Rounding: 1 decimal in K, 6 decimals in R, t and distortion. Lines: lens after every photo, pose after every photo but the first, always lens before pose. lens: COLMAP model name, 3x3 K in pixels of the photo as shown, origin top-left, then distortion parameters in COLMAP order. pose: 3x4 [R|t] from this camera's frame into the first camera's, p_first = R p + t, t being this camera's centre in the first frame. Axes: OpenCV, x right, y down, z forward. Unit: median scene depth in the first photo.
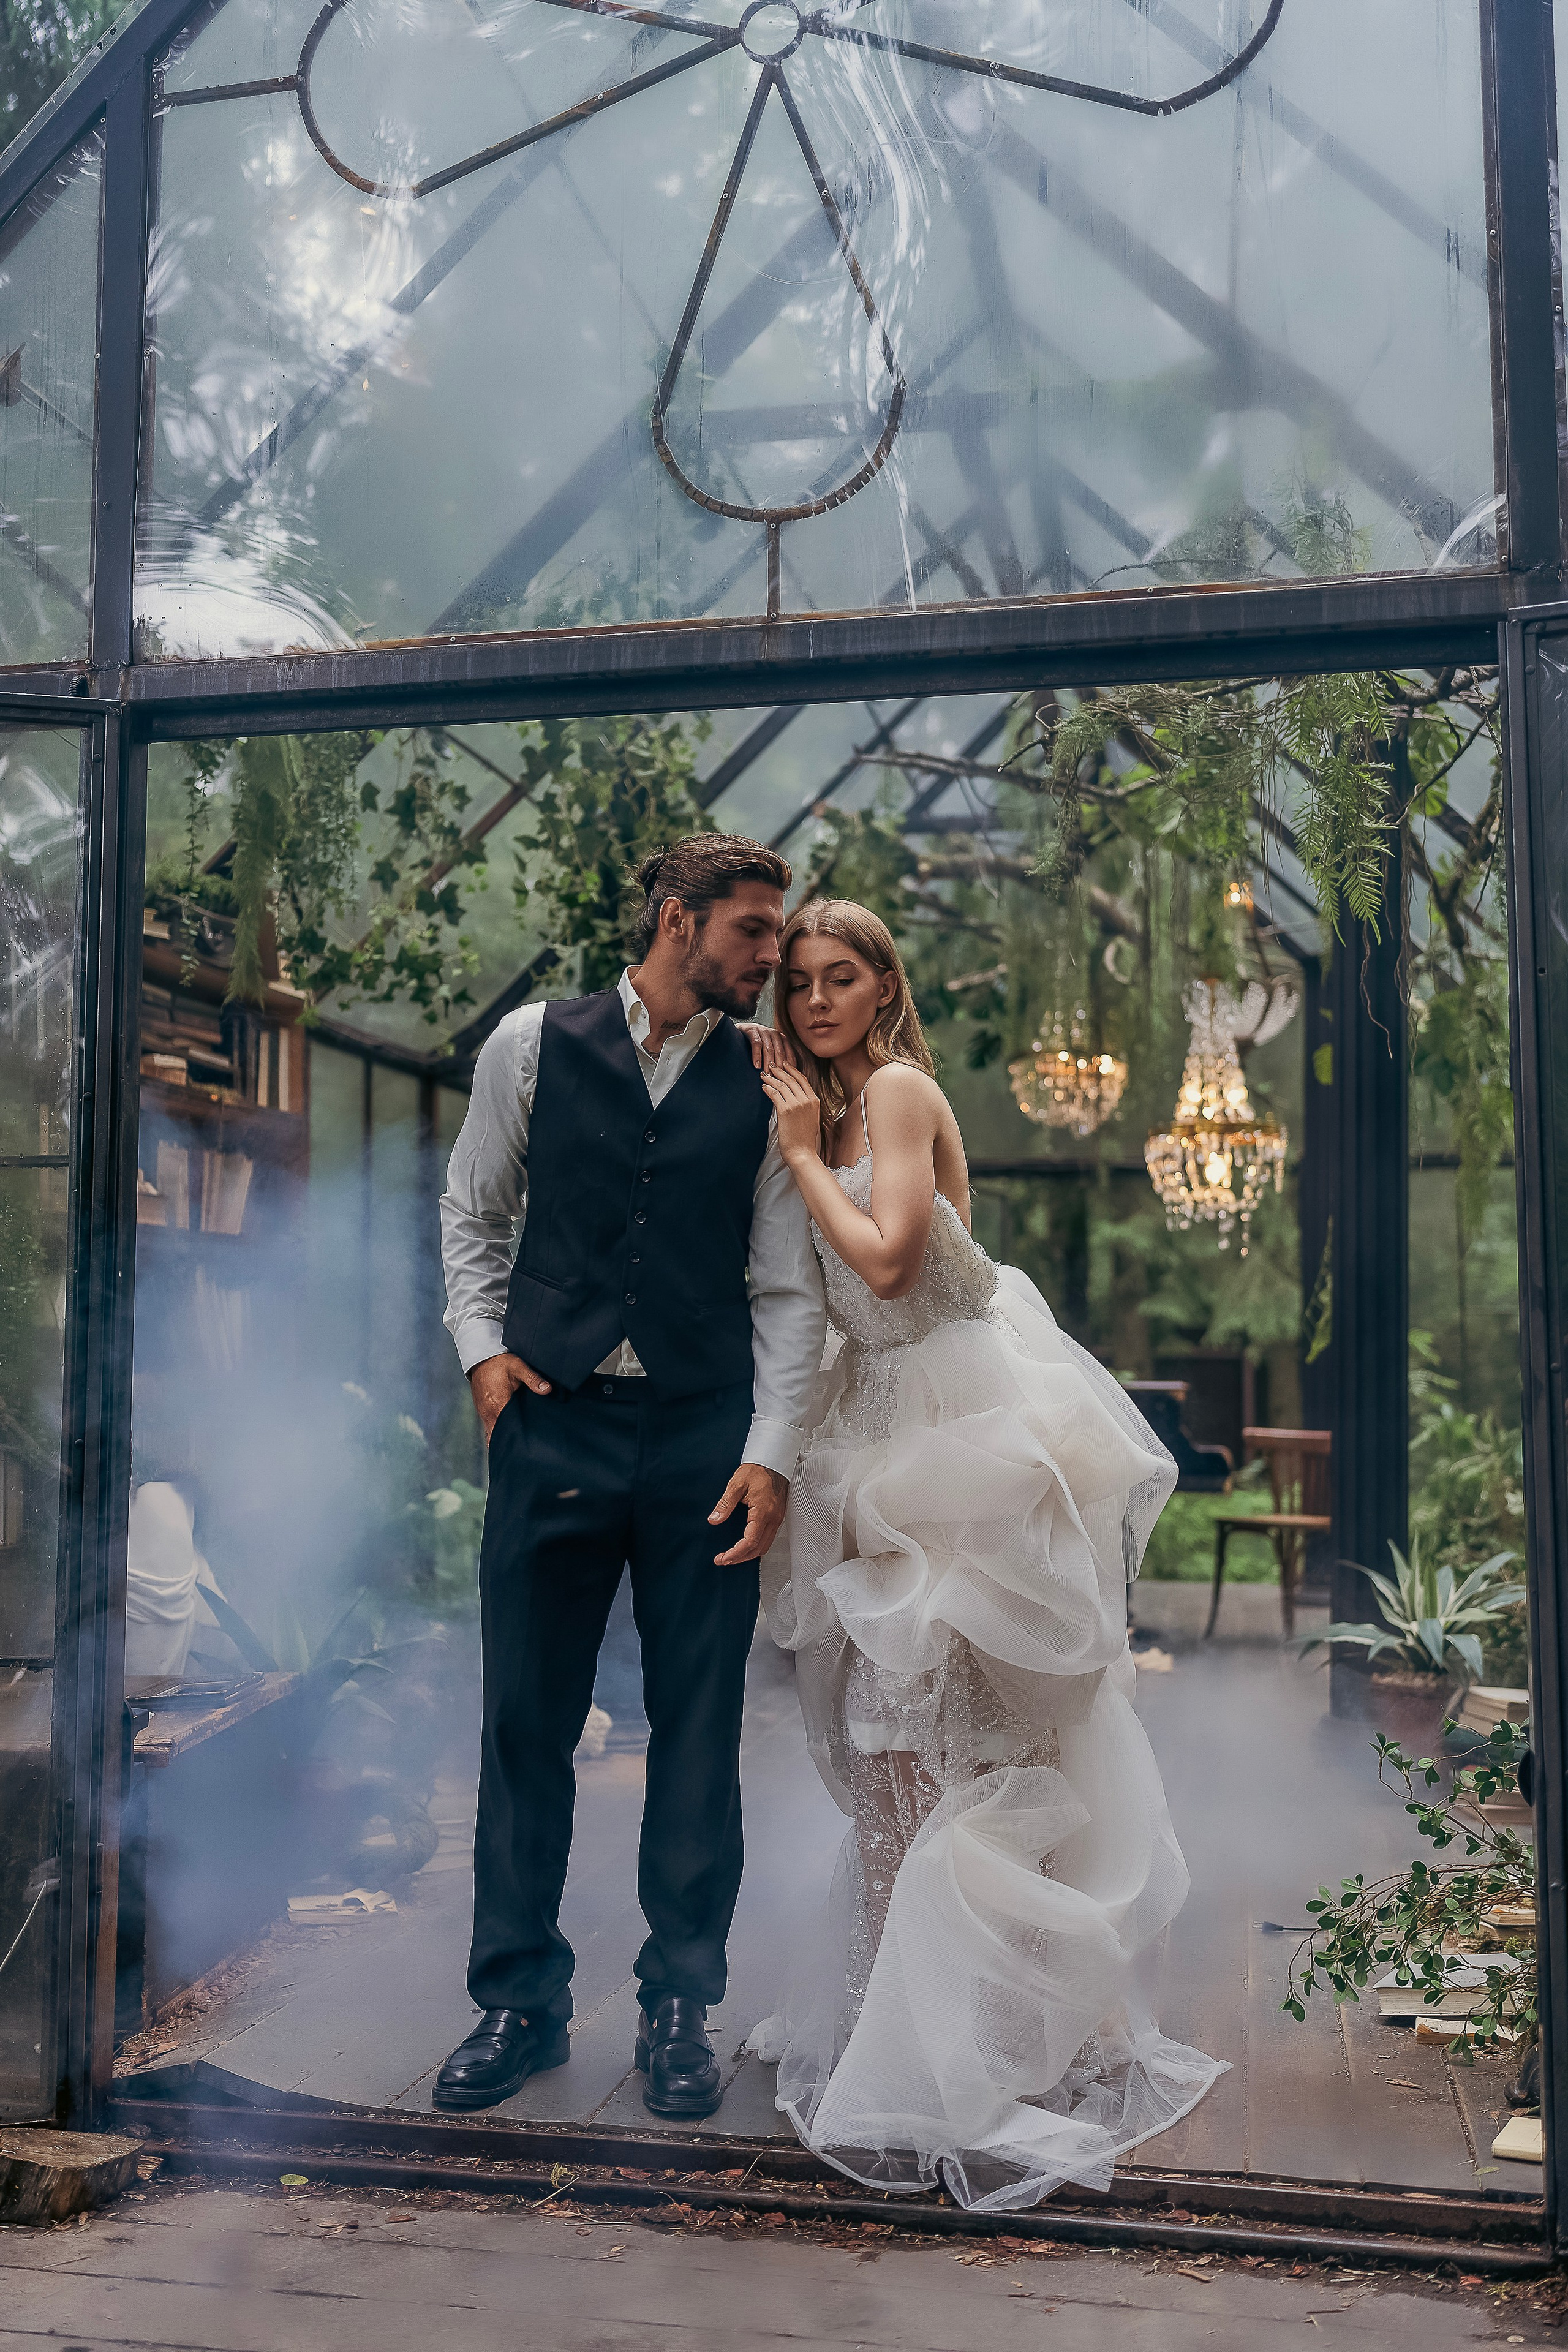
lens RADIAL K [[2260.8, 0, 780.0], [0, 2260.8, 1178.4], [0, 0, 1]] dist [0.000944, 0.012540]
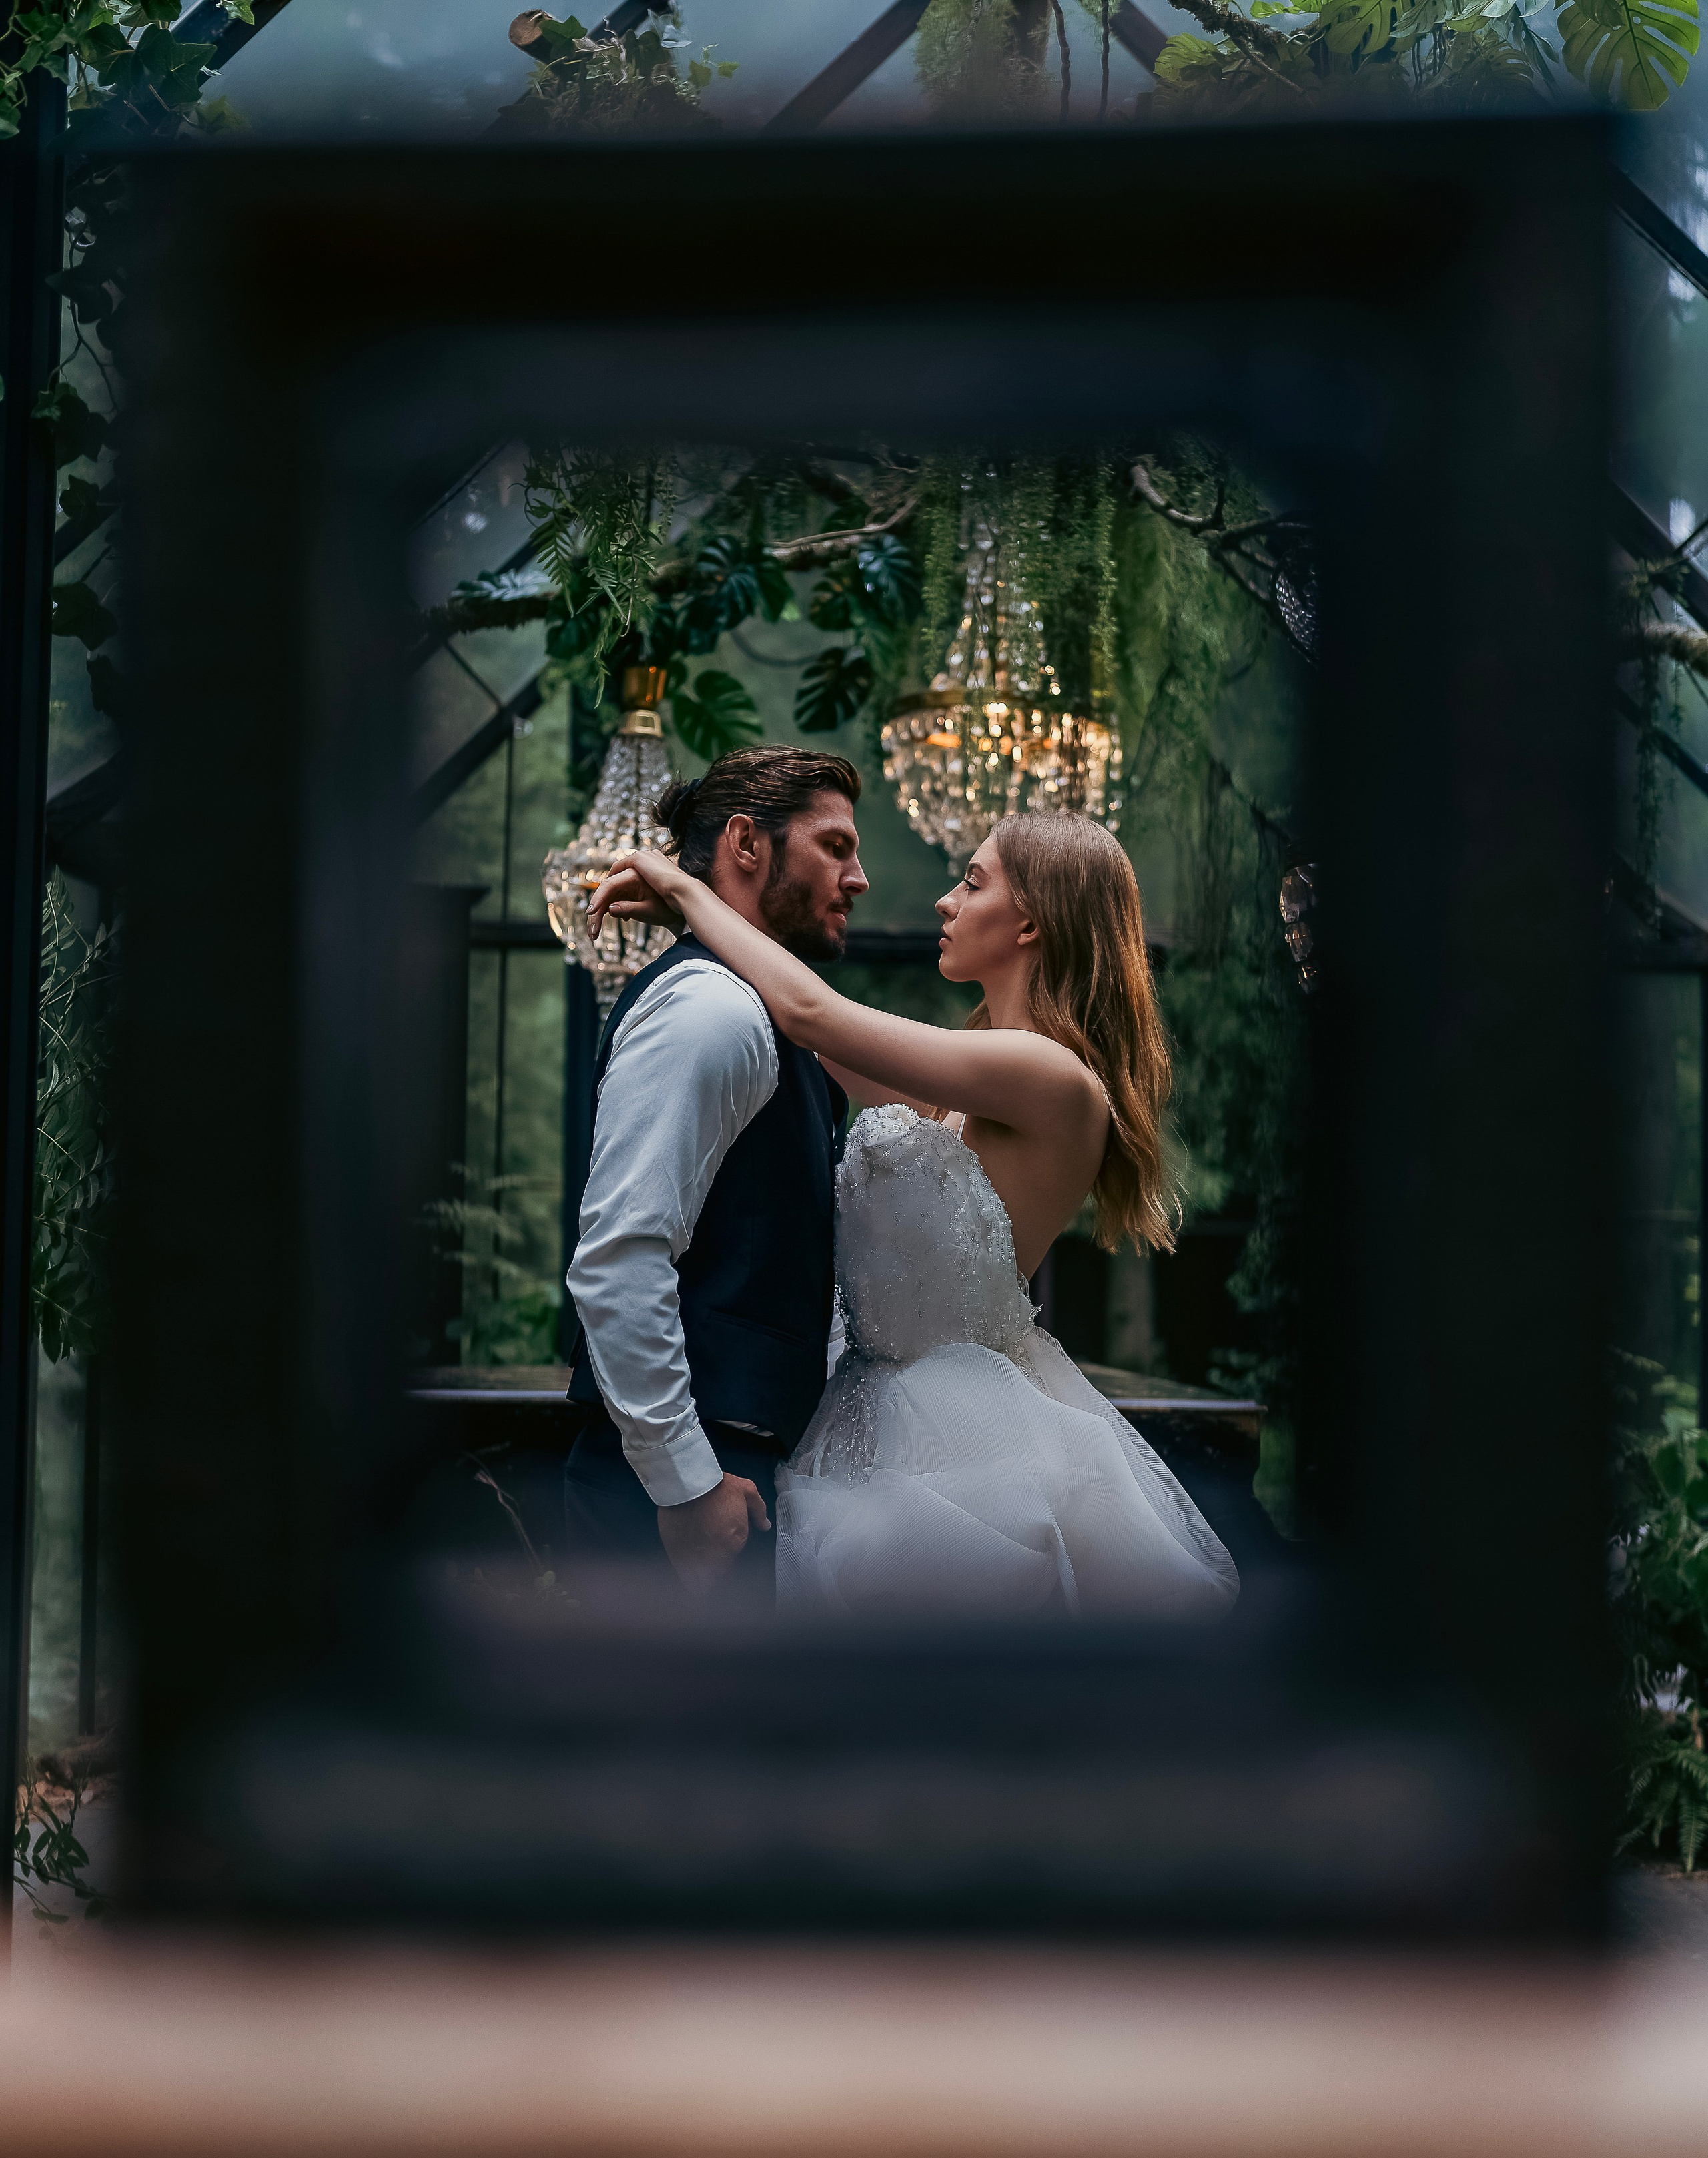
lens RADIAL K [[2736.7, 0, 808.9], [0, 2736.7, 1080.7], [0, 0, 1]] dist [0.139888, -0.428164]
pose [[0.988649, 0.024628, 0.148210, -0.001464], [-0.030370, 0.998868, 0.036607, 0.008816], [-0.147141, -0.040693, 0.988278, 0.644560]]
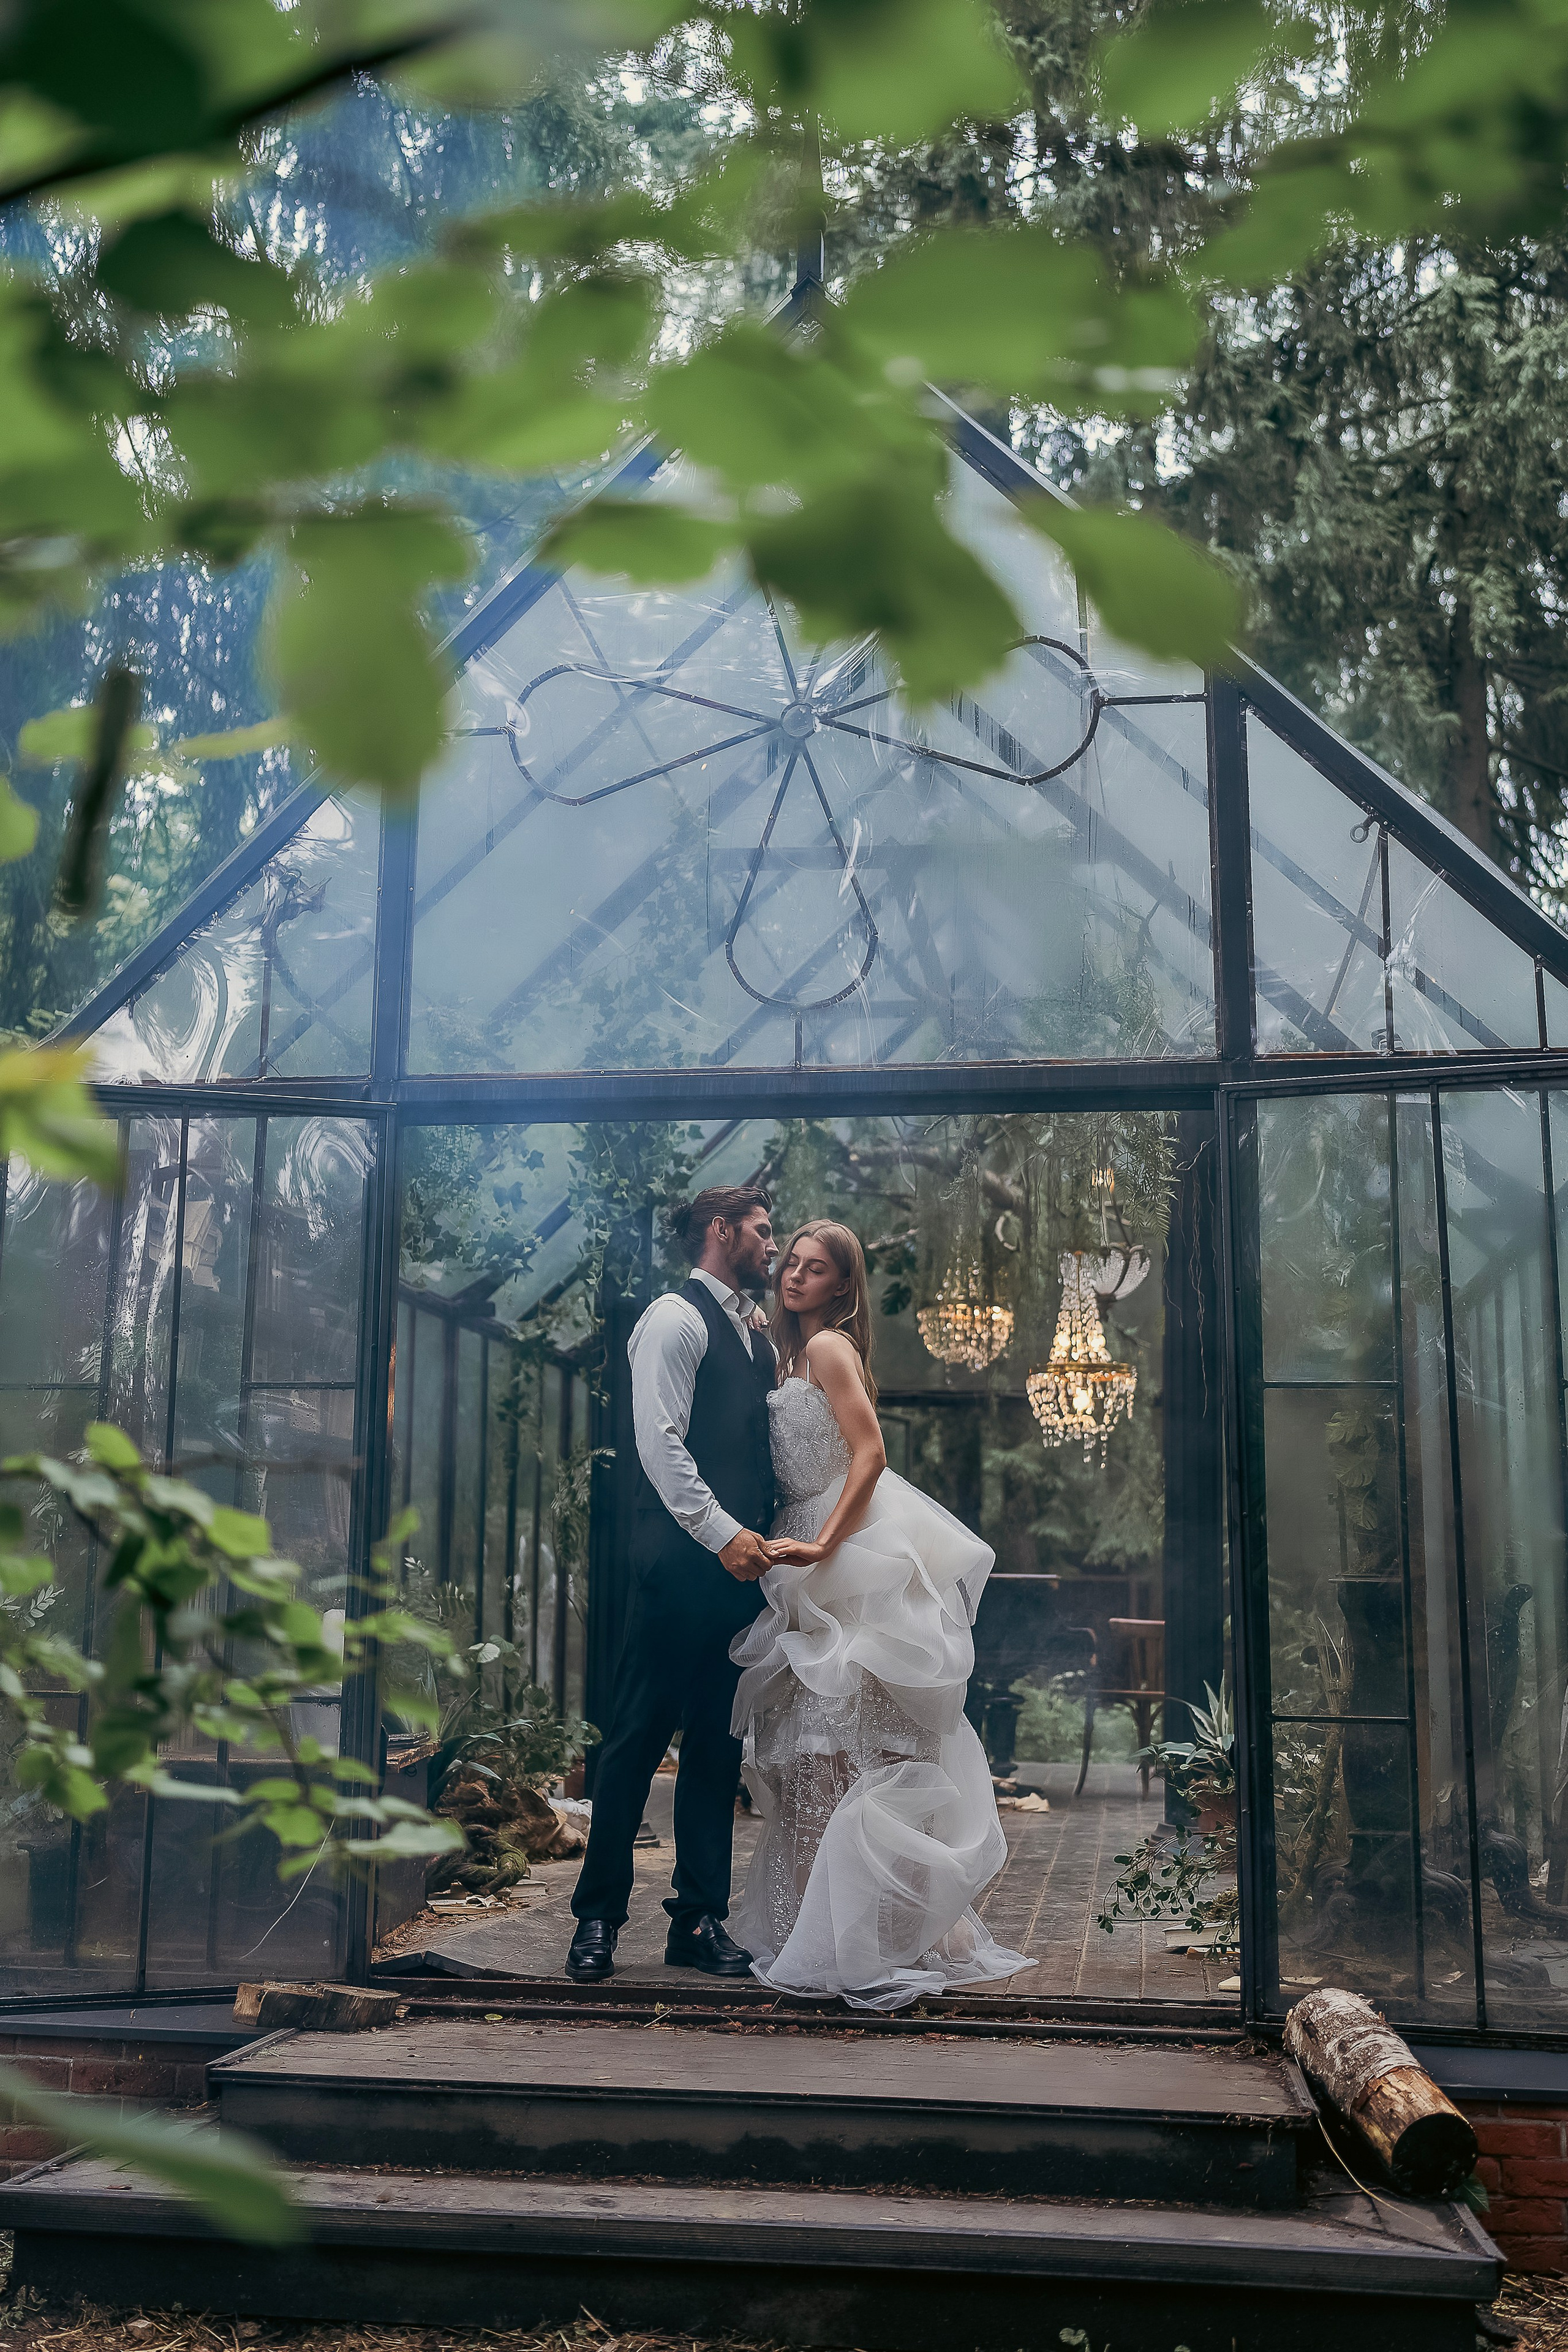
lens RADIAL K [[2392.6, 0, 788.1], [0, 2392.6, 1183.0], [0, 0, 1]] dist [0.010004, -0.006245]
pose [[0.998379, 0.017549, 0.054148, -0.059985], [-0.012455, 0.995585, -0.093030, 0.002088], [-0.055542, 0.092205, 0.994190, -0.433977]]
